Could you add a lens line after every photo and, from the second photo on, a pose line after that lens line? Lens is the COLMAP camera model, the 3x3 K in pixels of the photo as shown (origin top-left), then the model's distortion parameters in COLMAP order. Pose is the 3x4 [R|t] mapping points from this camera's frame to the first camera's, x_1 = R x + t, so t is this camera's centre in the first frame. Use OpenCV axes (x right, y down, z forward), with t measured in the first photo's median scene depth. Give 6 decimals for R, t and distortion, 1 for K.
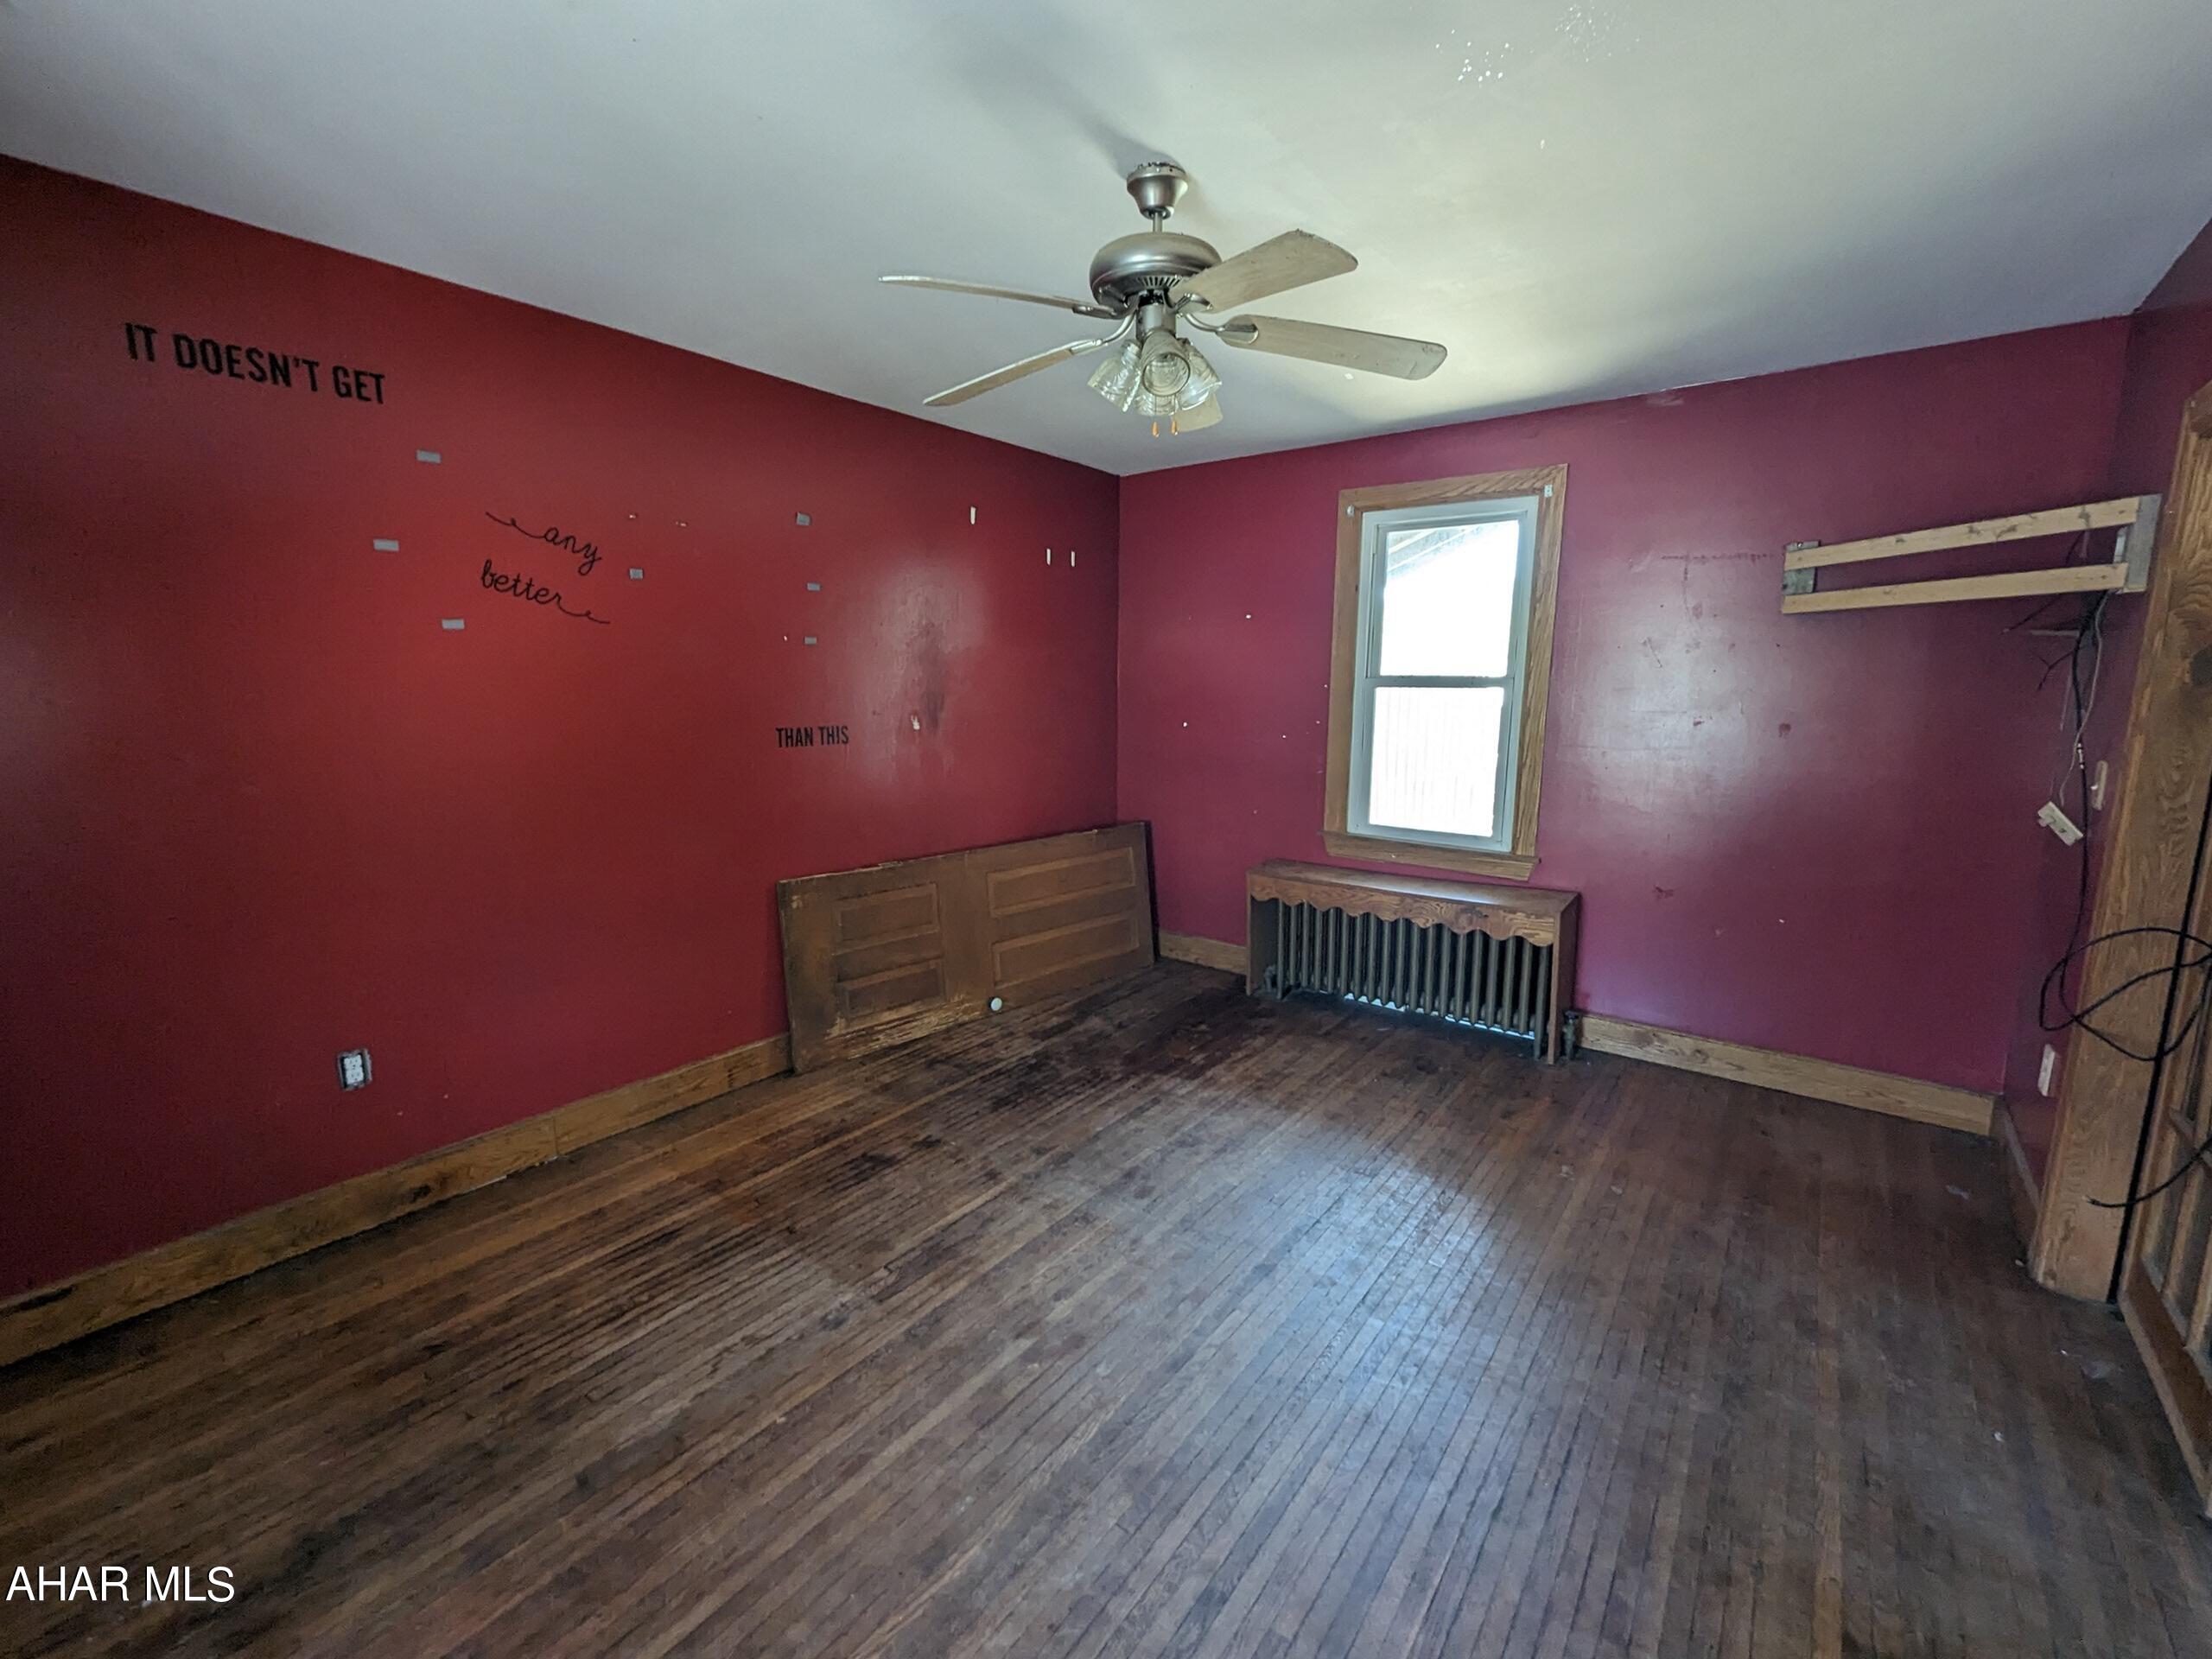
lens RADIAL K [[918.0, 0, 1103.1], [0, 918.0, 829.8], [0, 0, 1]] dist [0.000791, 0.000574]
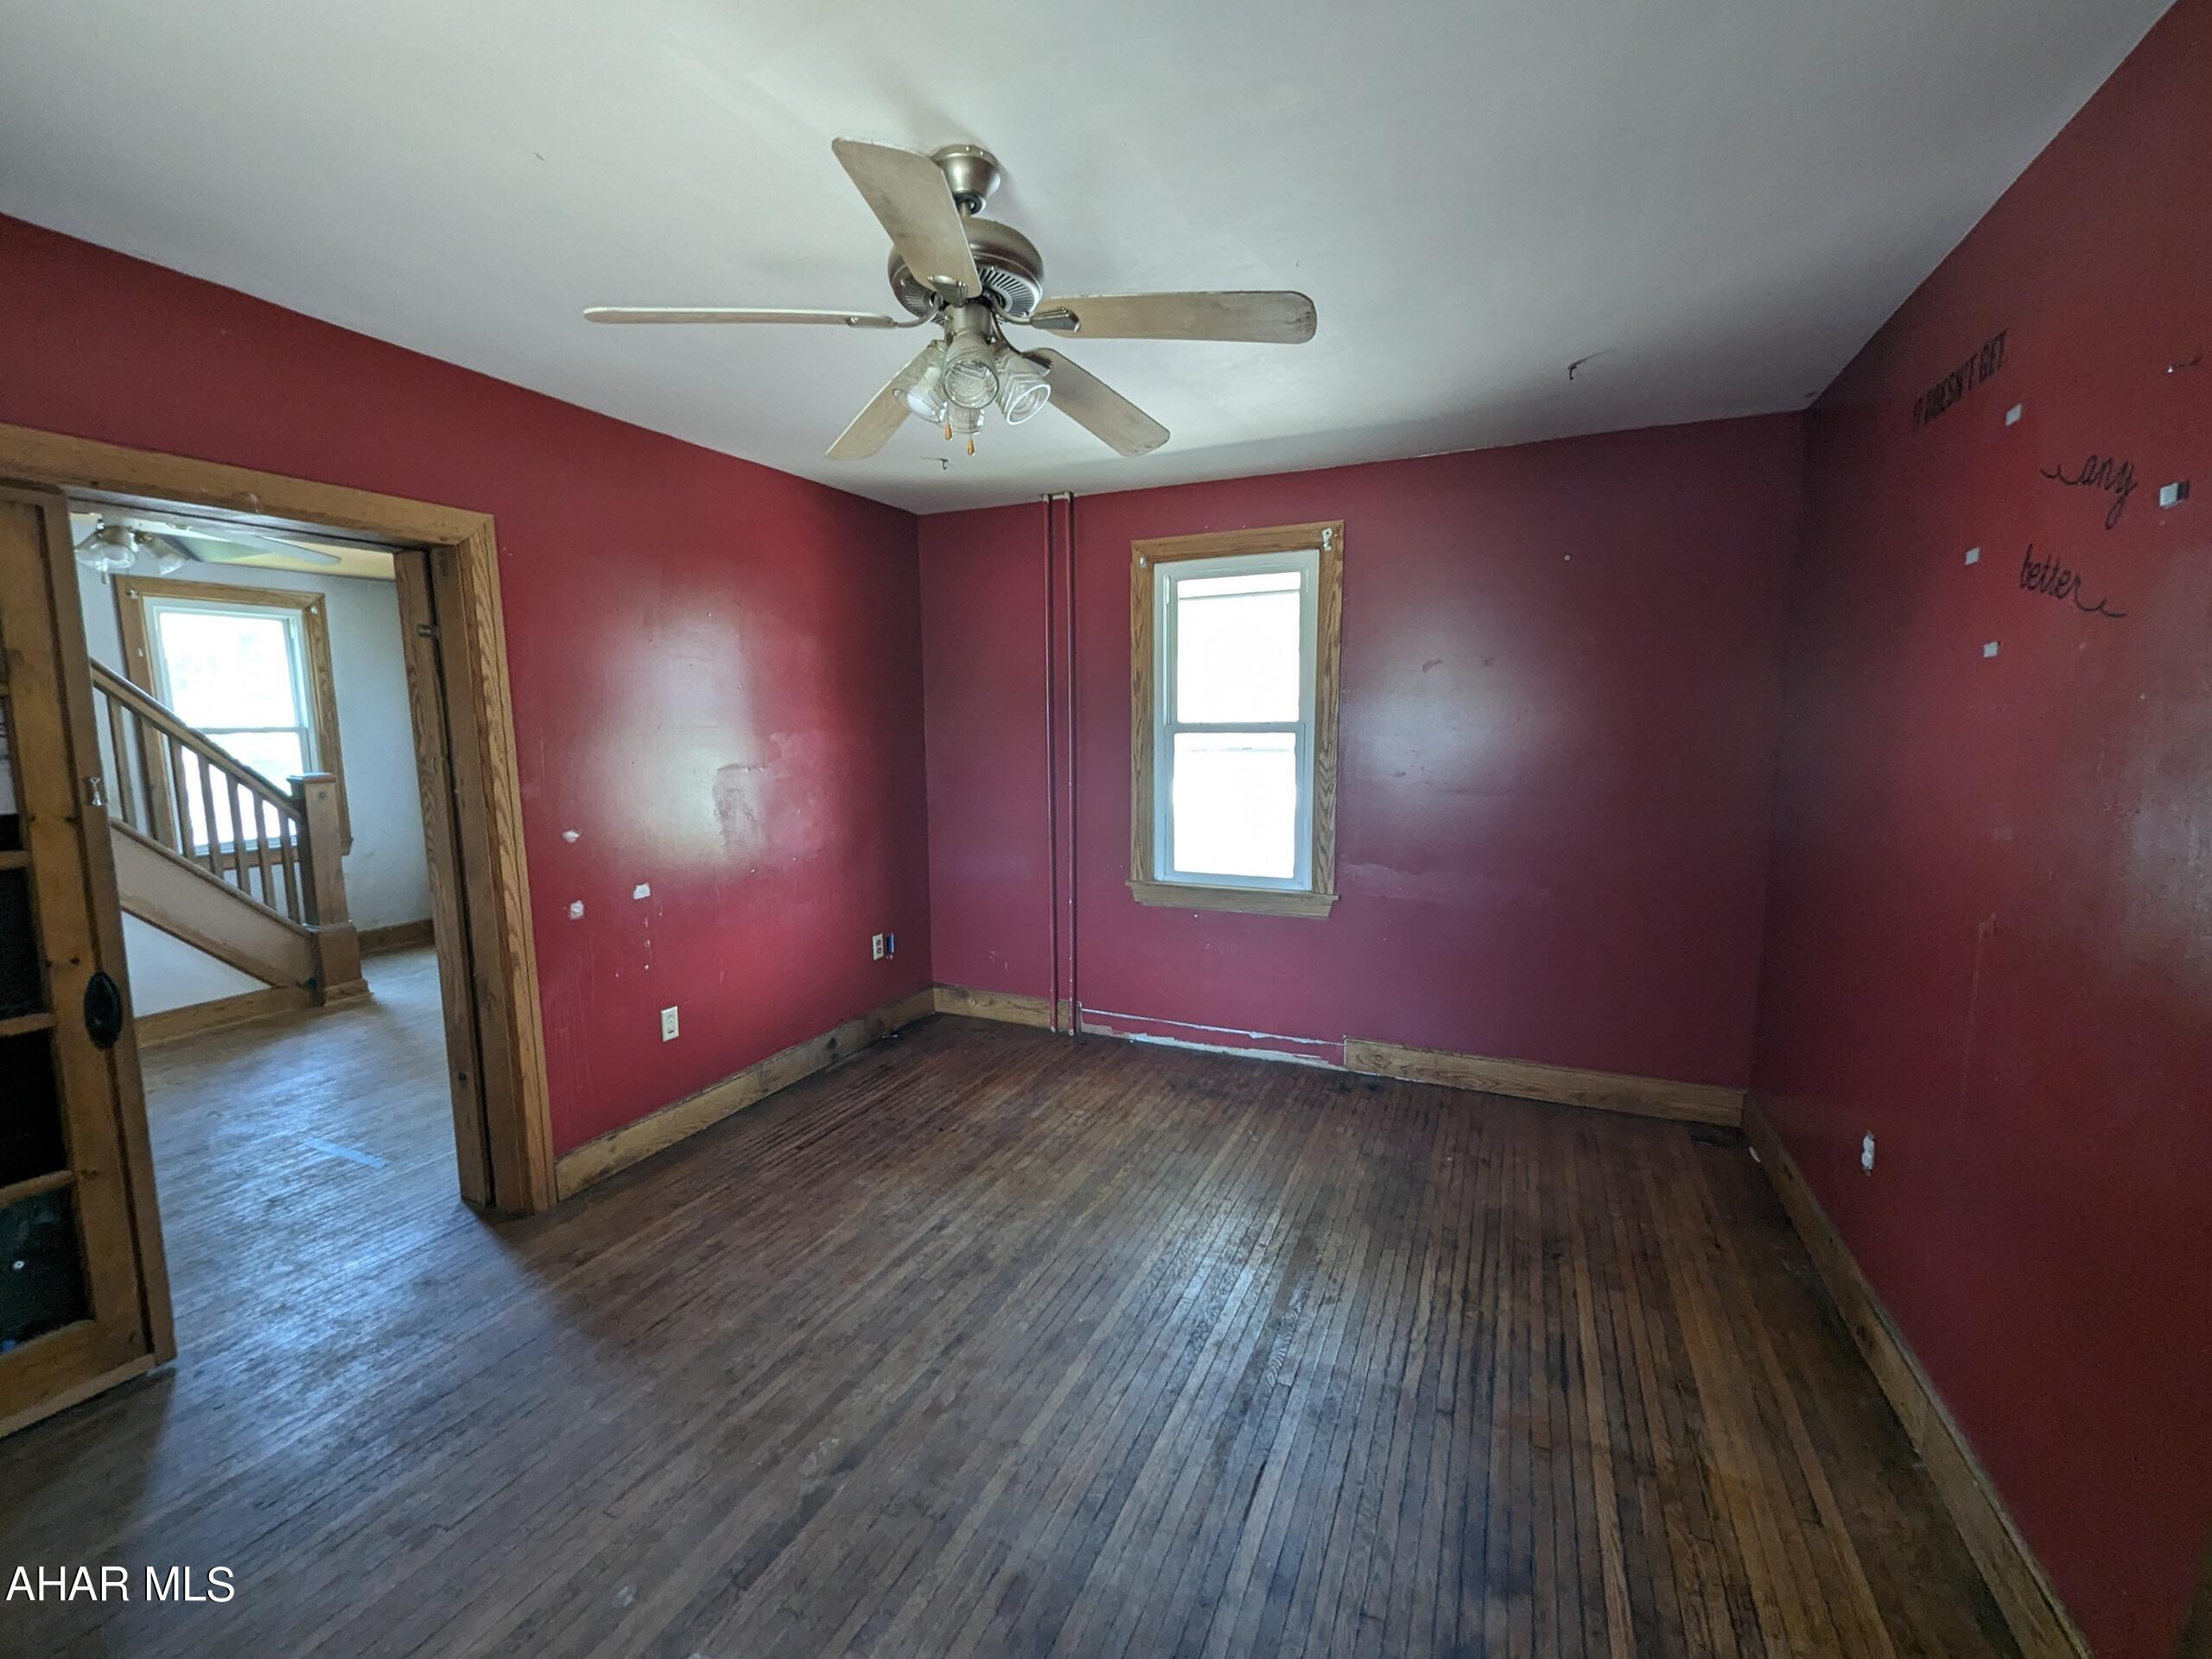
lens RADIAL K [[918.0, 0, 1108.3], [0, 918.0, 843.5], [0, 0, 1]] dist [0.000791, 0.000574]
pose [[-0.971733, 0.034878, -0.233491, 0.120051], [-0.033601, 0.958526, 0.283019, -0.270458], [0.233678, 0.282865, -0.930259, 1.614197]]
